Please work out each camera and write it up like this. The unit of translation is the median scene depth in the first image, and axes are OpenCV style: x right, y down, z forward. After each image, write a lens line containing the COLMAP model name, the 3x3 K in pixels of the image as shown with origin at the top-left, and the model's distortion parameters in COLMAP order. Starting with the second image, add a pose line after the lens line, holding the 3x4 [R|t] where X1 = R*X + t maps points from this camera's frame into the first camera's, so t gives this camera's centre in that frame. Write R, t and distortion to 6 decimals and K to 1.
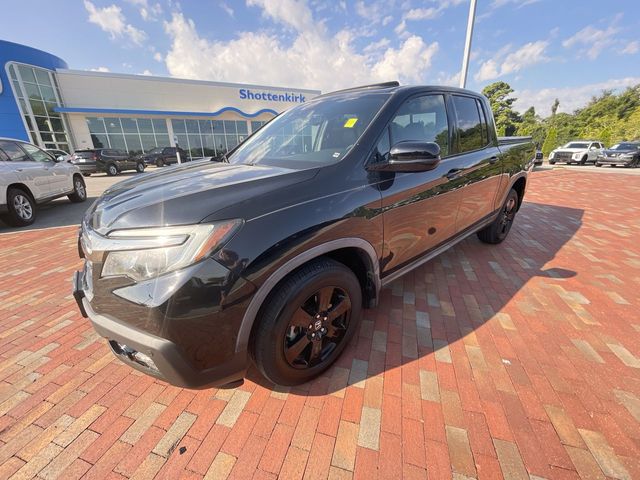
lens RADIAL K [[261.4, 0, 321.7], [0, 261.4, 239.7], [0, 0, 1]] dist [-0.002121, 0.000116]
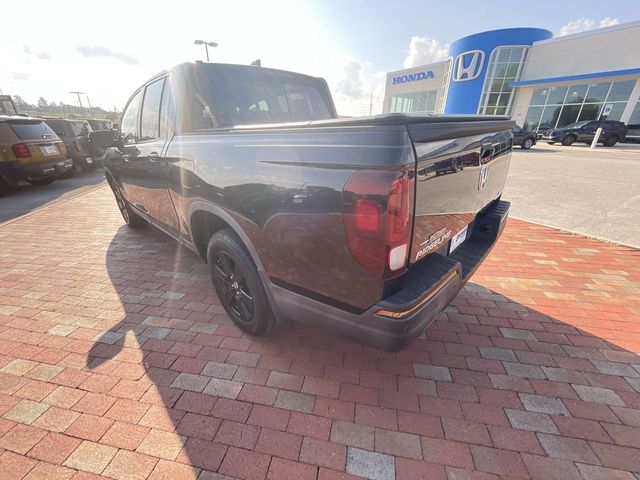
lens RADIAL K [[261.4, 0, 321.7], [0, 261.4, 239.7], [0, 0, 1]] dist [-0.002121, 0.000116]
pose [[0.096347, 0.417045, -0.903765, 0.183295], [-0.328037, 0.870565, 0.366754, -0.065351], [0.939739, 0.261133, 0.220682, 0.164241]]
